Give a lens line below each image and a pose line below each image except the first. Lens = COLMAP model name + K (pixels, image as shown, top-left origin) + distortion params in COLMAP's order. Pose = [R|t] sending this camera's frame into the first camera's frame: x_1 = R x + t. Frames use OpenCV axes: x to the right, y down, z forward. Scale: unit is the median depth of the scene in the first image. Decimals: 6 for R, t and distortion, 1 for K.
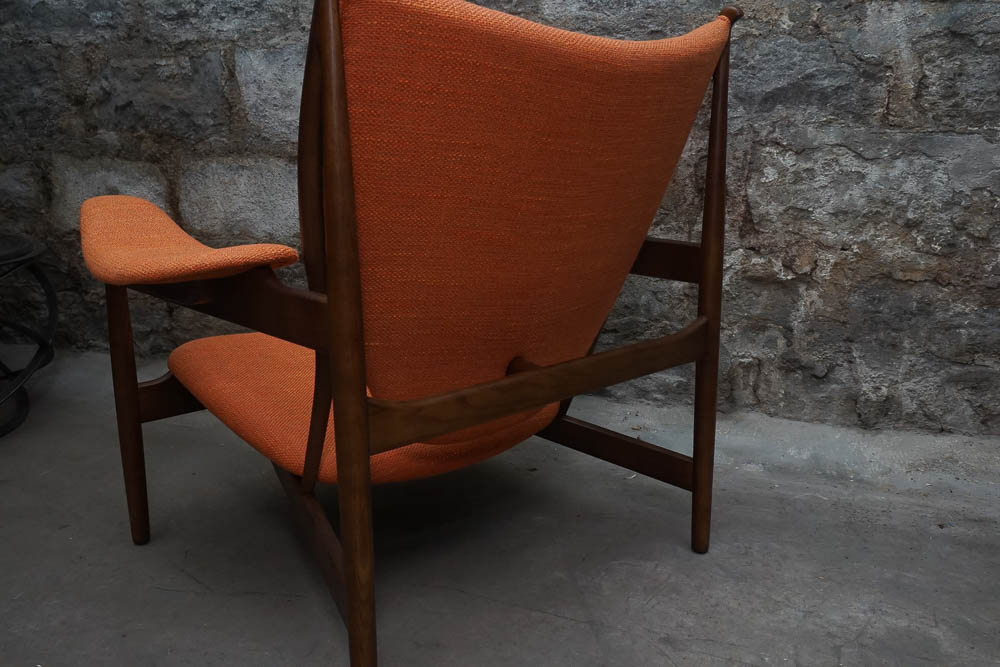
lens RADIAL K [[900.1, 0, 498.4], [0, 900.1, 337.1], [0, 0, 1]] dist [0.004783, -0.013361]
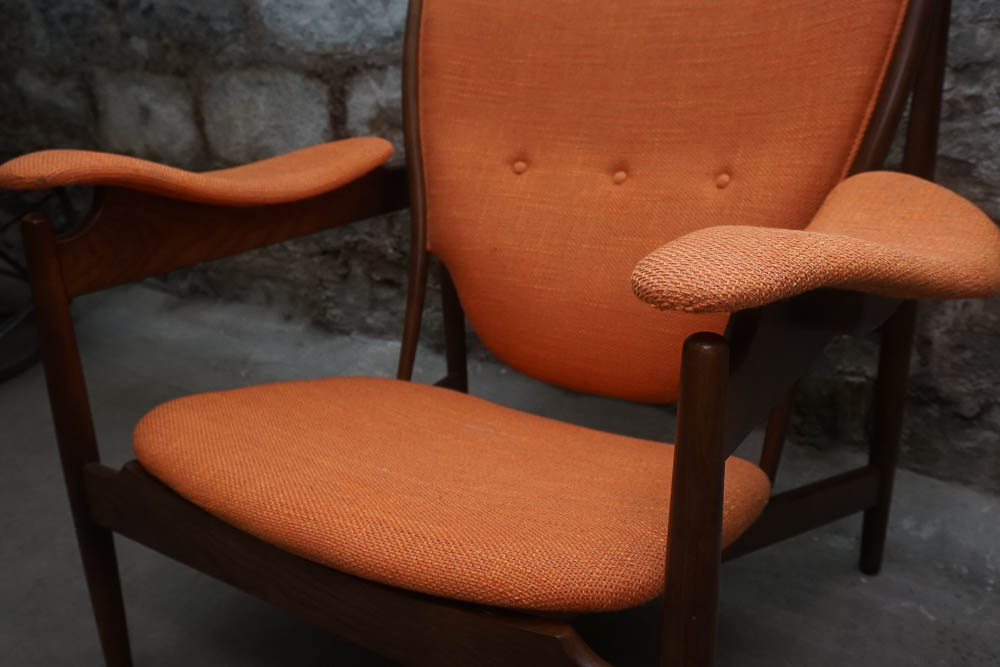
lens RADIAL K [[900.1, 0, 502.4], [0, 900.1, 336.7], [0, 0, 1]] dist [0.004783, -0.013361]
pose [[0.960970, 0.075908, -0.266036, 0.195868], [-0.045024, 0.991712, 0.120330, -0.076337], [0.272965, -0.103655, 0.956423, 0.276064]]
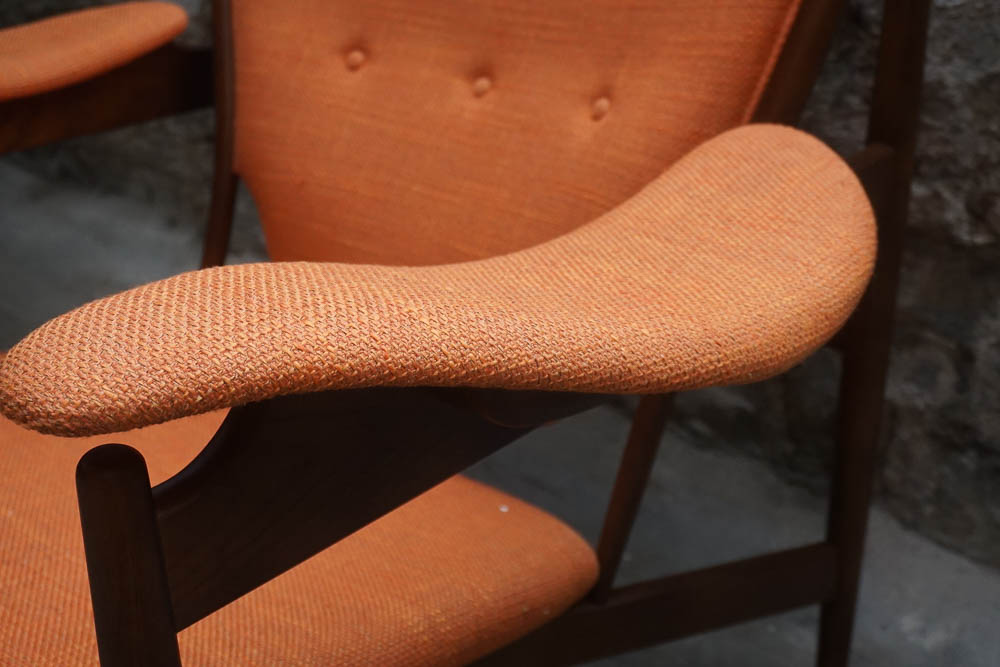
lens RADIAL K [[1249.6, 0, 499.6], [0, 1249.6, 331.3], [0, 0, 1]] dist [-0.002310, 0.000000]
pose [[0.913725, 0.170137, -0.368999, 0.331873], [-0.092914, 0.971543, 0.217880, -0.128073], [0.395568, -0.164797, 0.903531, 0.361567]]
